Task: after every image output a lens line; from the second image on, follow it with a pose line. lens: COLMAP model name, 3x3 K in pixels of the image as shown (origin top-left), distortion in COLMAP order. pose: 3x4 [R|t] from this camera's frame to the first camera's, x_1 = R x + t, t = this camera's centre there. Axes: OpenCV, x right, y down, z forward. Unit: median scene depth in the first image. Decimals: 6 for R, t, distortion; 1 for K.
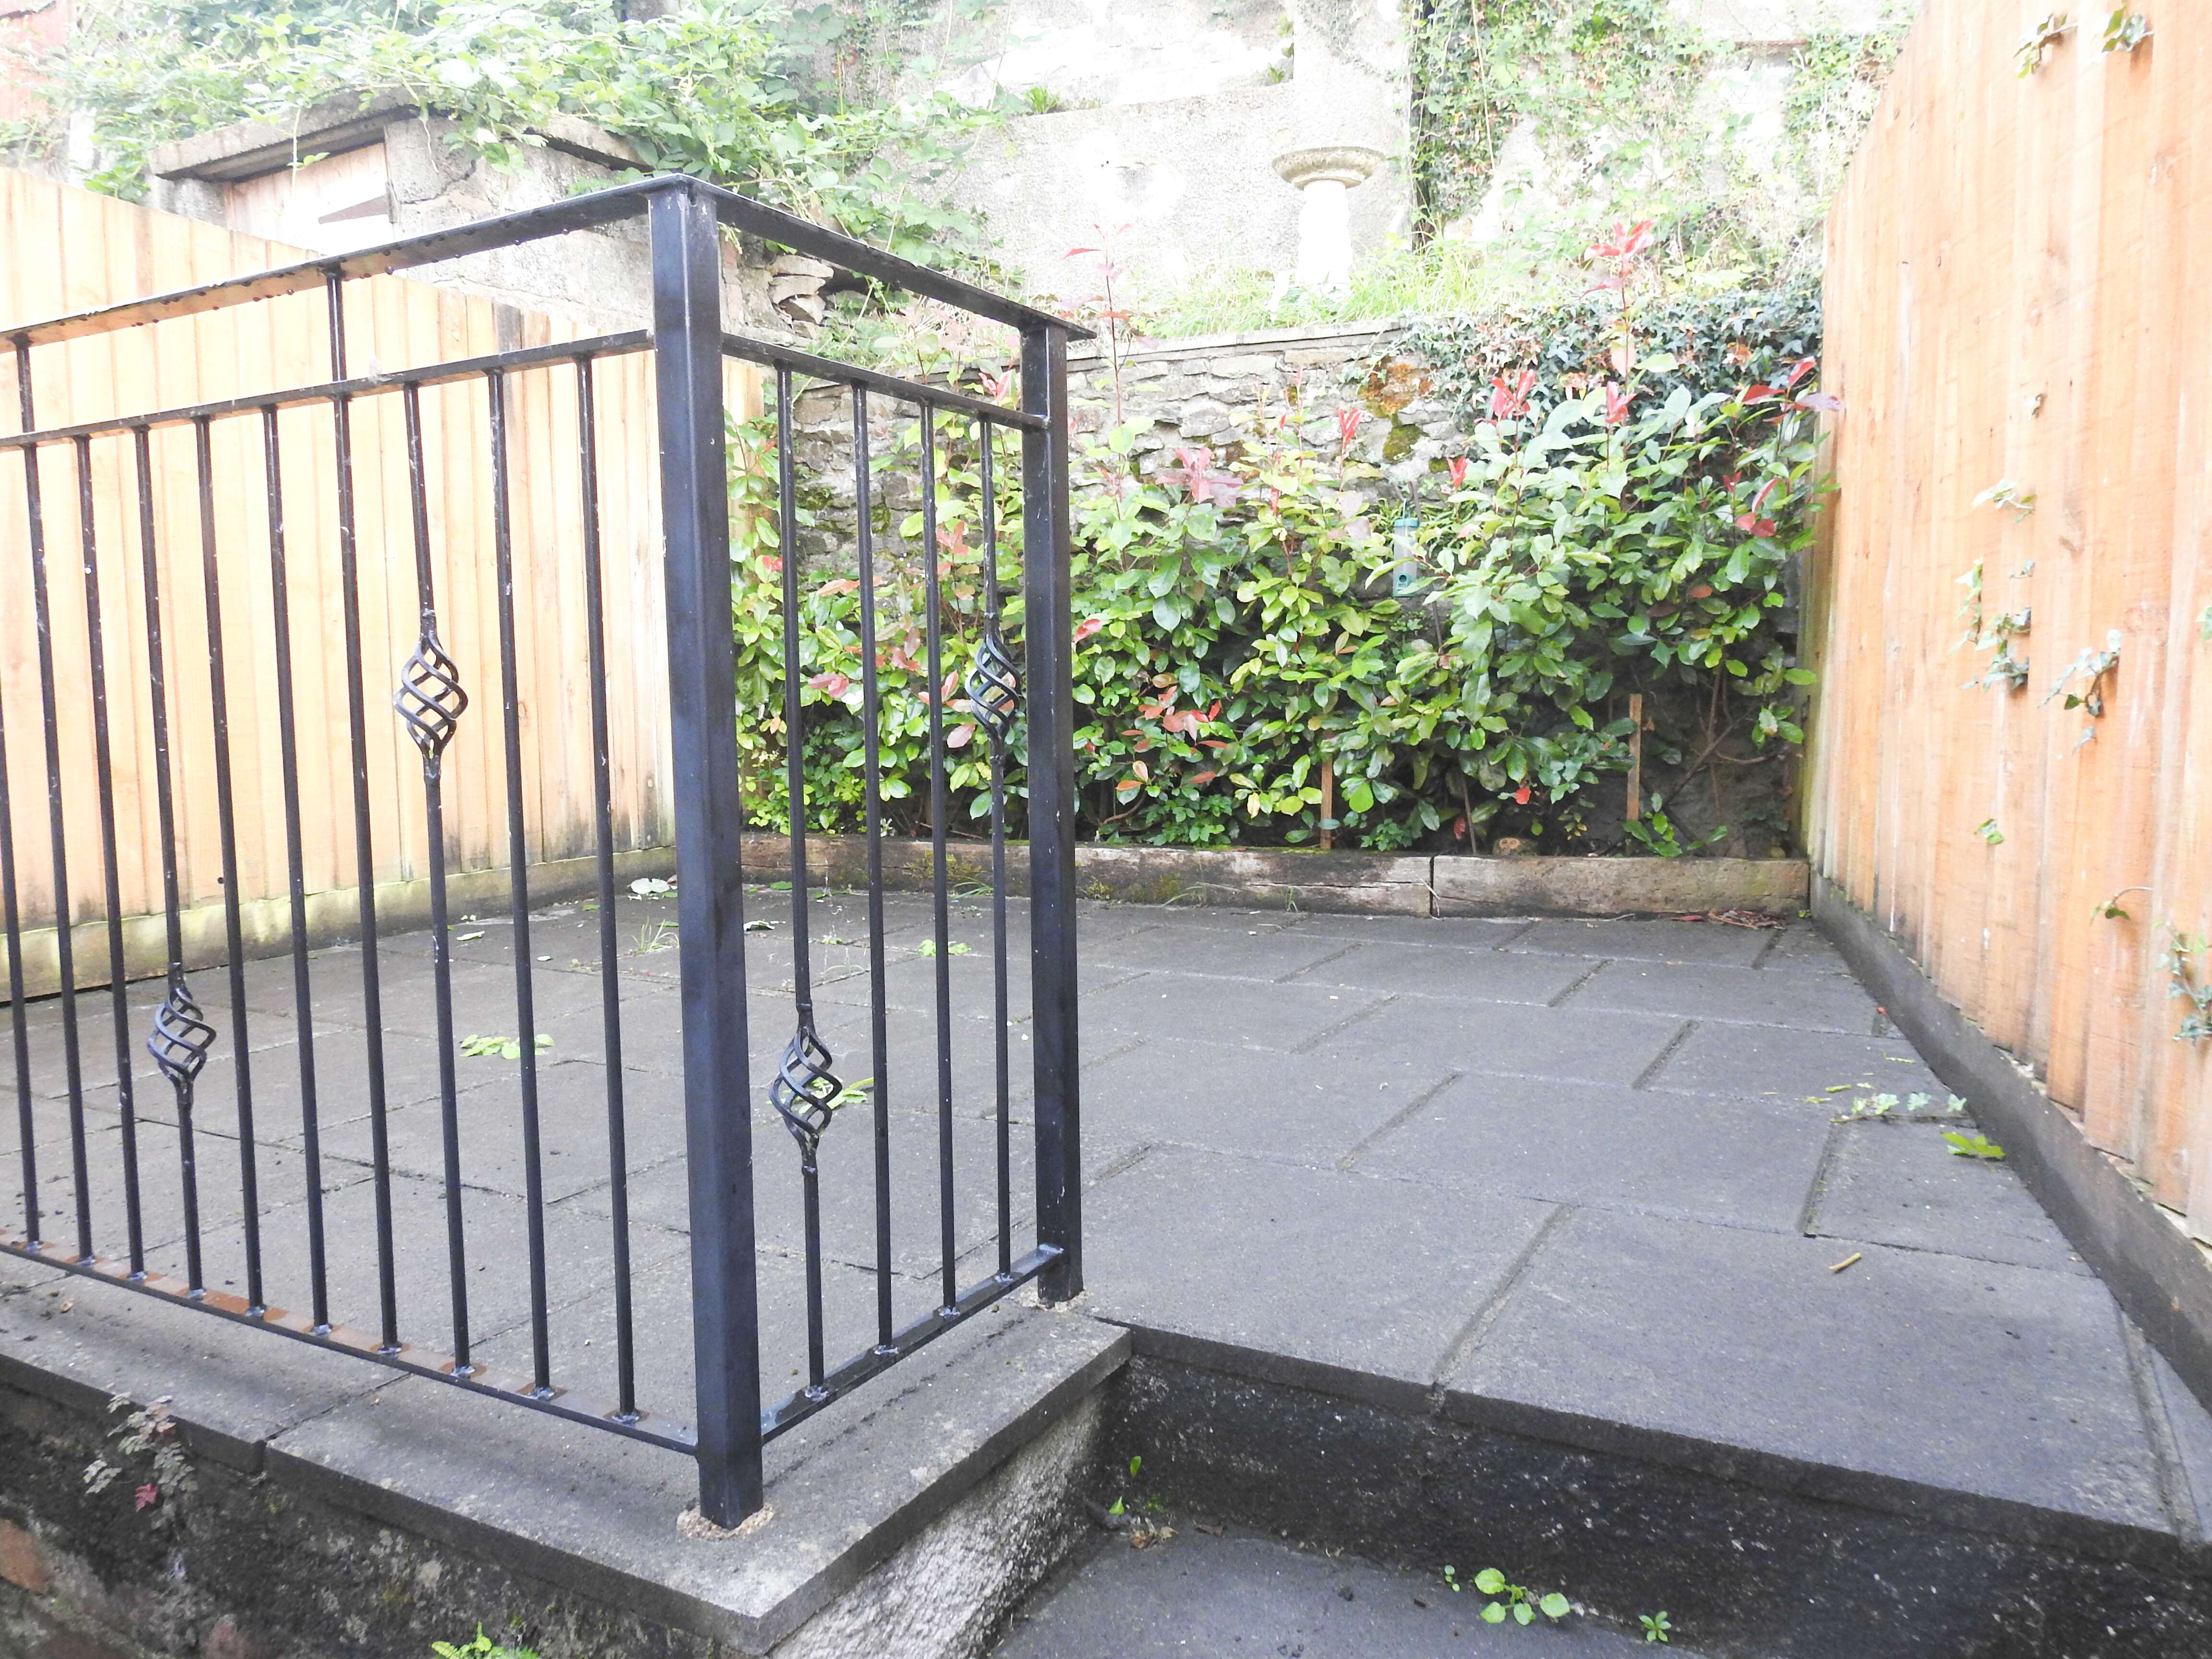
lens RADIAL K [[1585.3, 0, 1109.6], [0, 1585.3, 832.7], [0, 0, 1]] dist [-0.000231, 0.000889]
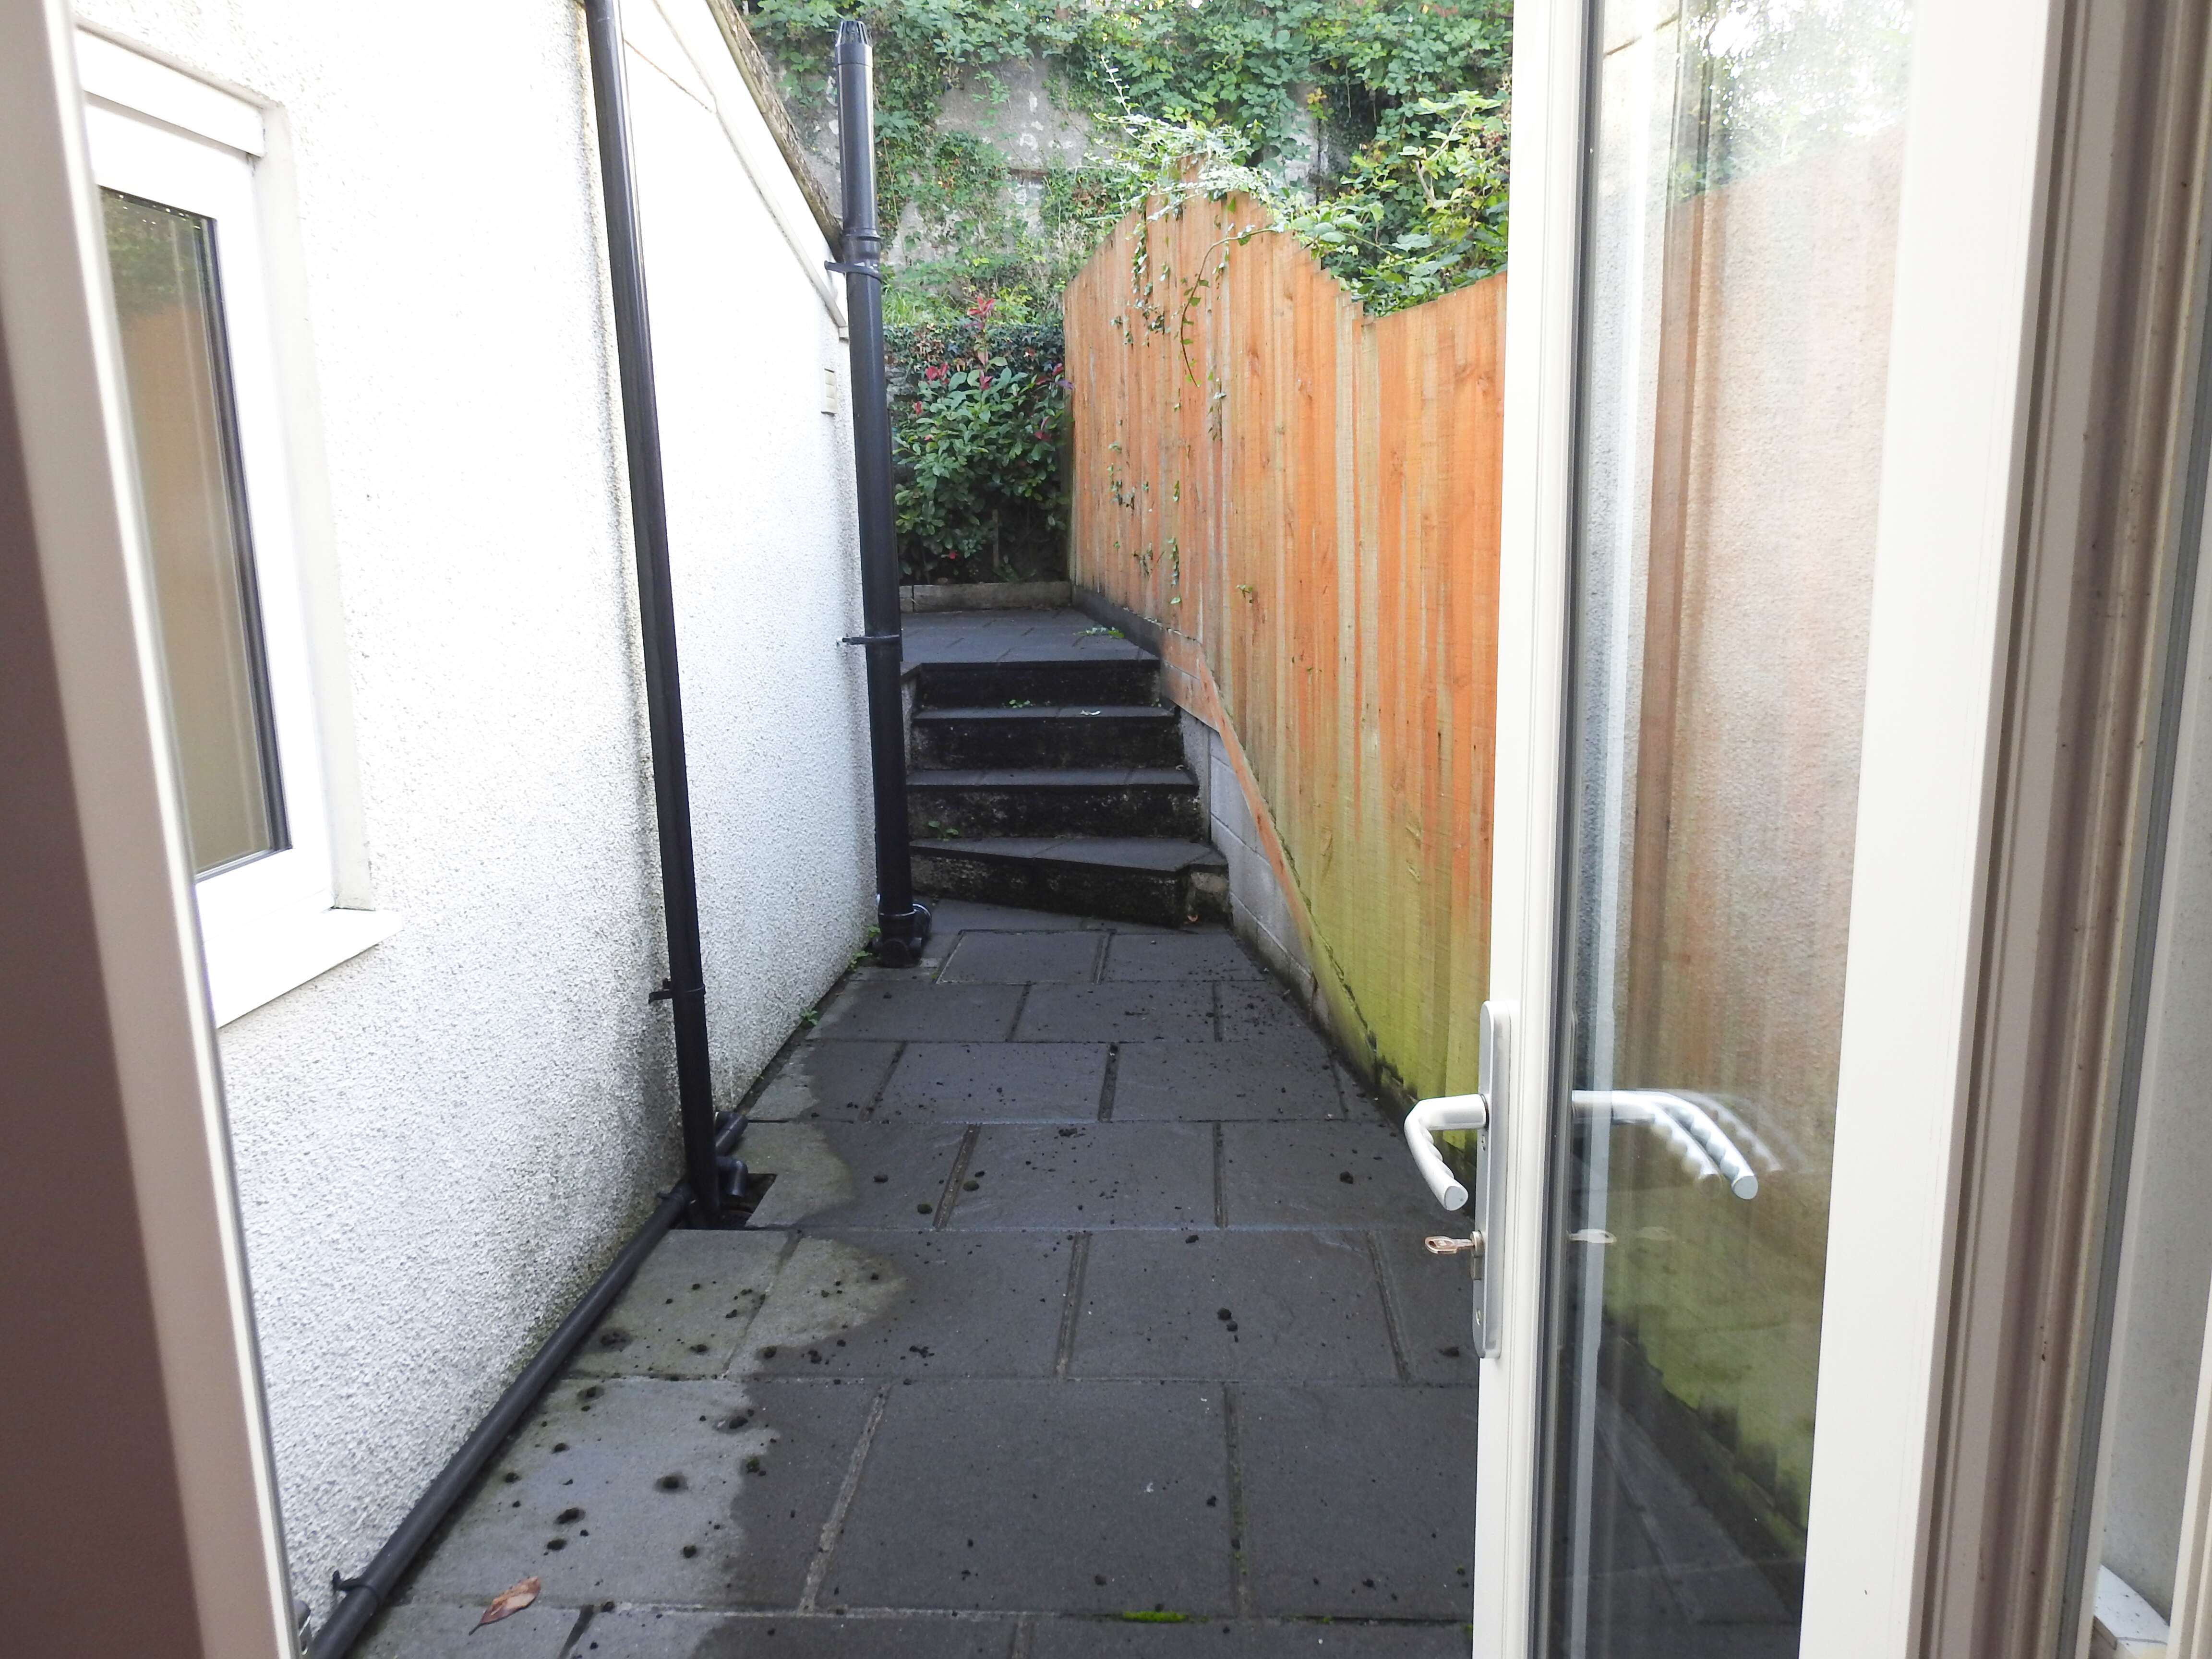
lens RADIAL K [[1585.3, 0, 1109.6], [0, 1585.3, 832.7], [0, 0, 1]] dist [-0.000231, 0.000889]
pose [[0.904336, -0.090628, 0.417089, -0.504304], [0.046884, 0.992376, 0.113978, 0.119926], [-0.424239, -0.083519, 0.901691, -1.138757]]
